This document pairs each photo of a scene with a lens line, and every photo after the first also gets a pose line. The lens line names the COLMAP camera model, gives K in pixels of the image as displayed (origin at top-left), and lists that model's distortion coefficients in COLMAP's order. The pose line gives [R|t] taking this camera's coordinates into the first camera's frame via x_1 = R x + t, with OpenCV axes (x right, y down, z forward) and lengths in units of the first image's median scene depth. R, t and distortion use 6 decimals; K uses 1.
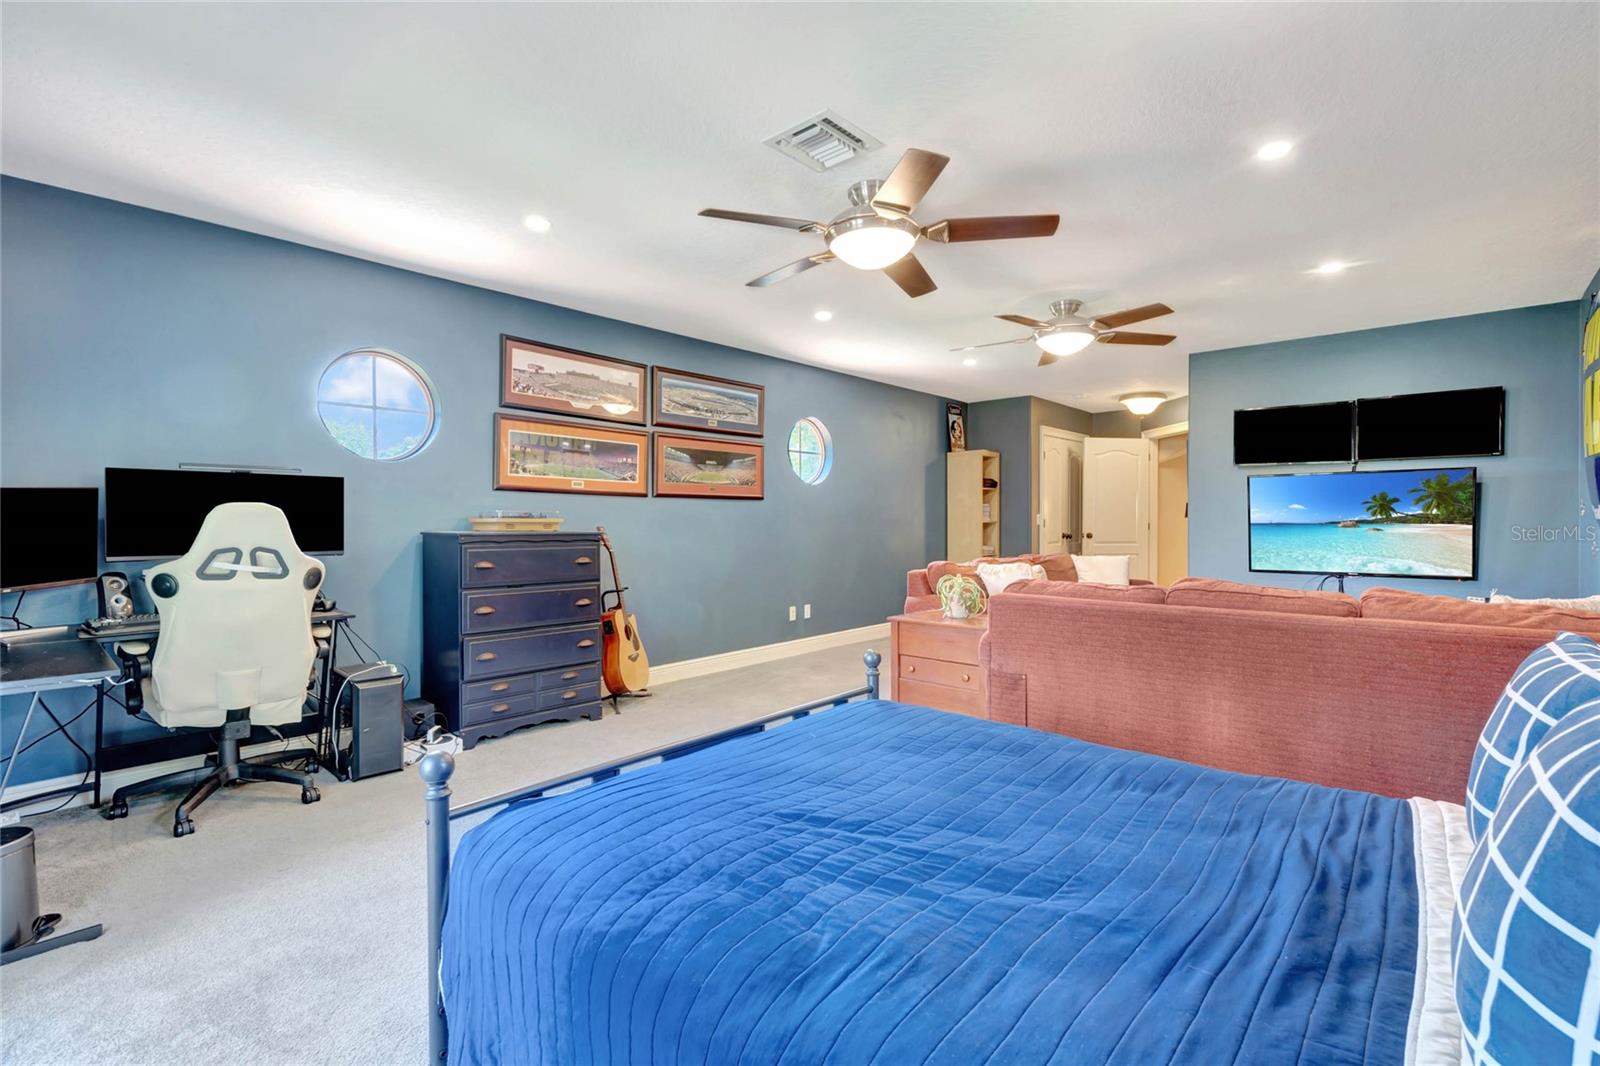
lens RADIAL K [[743.0, 0, 796.8], [0, 743.0, 516.7], [0, 0, 1]] dist [-0.001569, 0.000094]
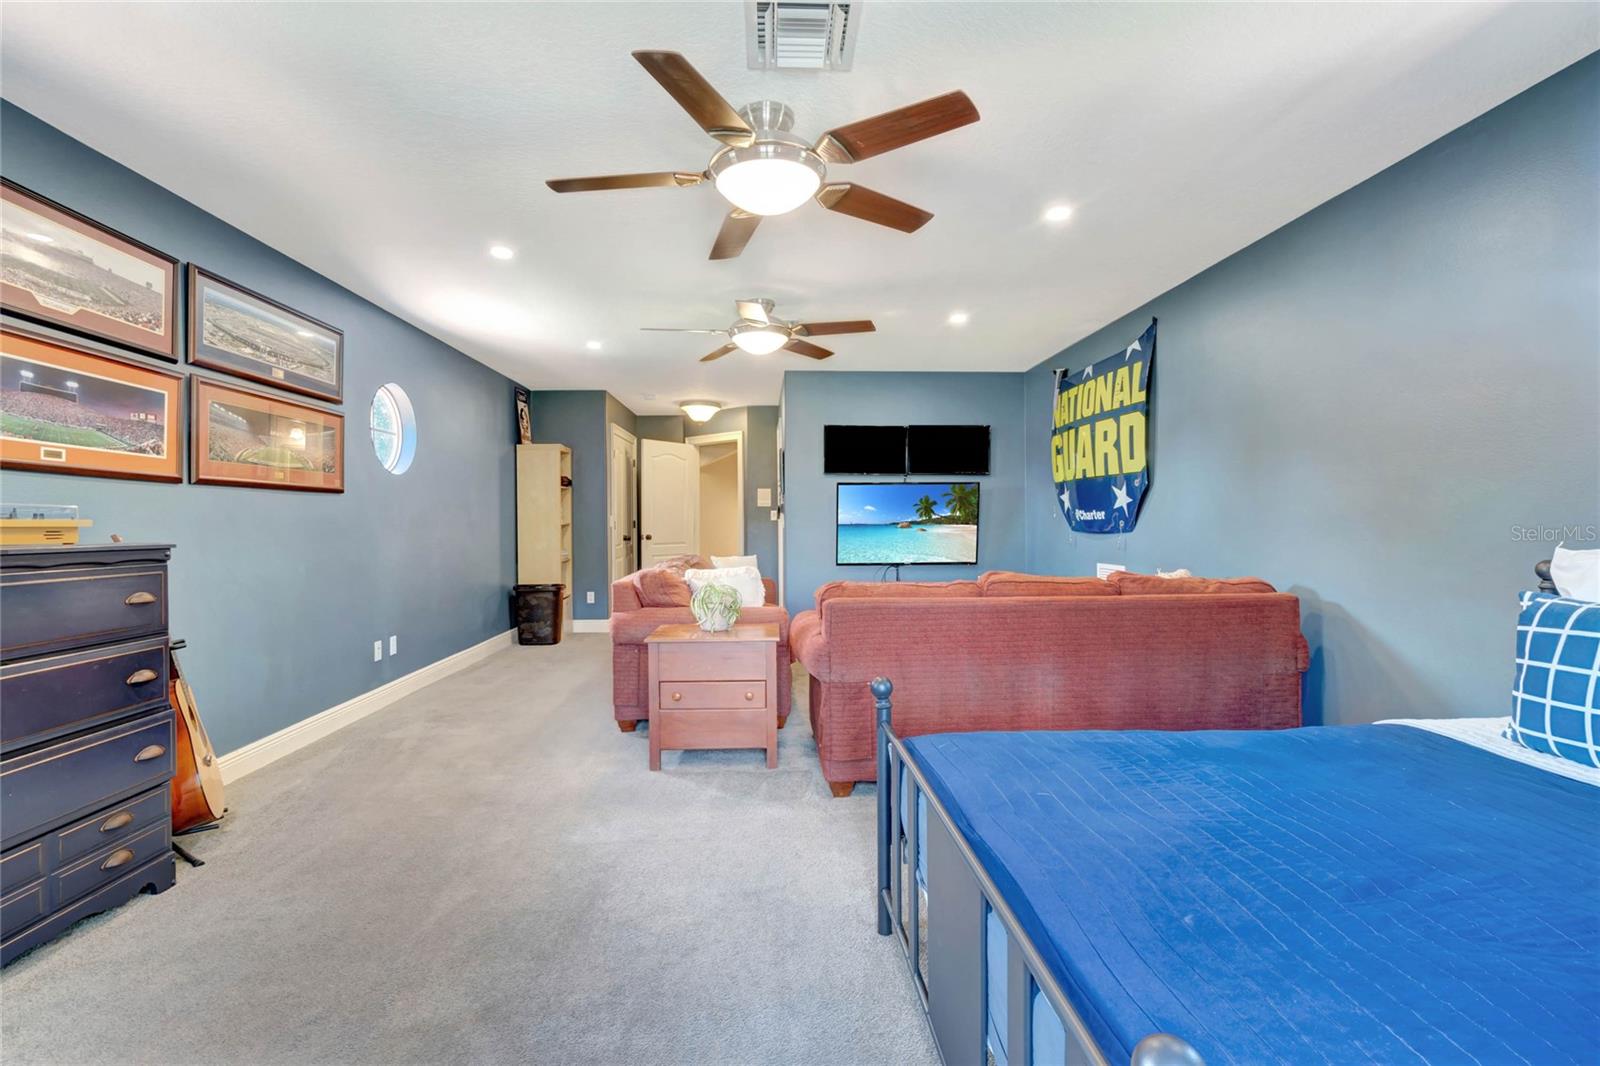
lens RADIAL K [[737.4, 0, 807.0], [0, 737.4, 521.6], [0, 0, 1]] dist [-0.001007, 0.000264]
pose [[0.708009, -0.002404, 0.706199, -0.260149], [-0.000223, 0.999993, 0.003627, 0.001464], [-0.706204, -0.002725, 0.708004, 0.232669]]
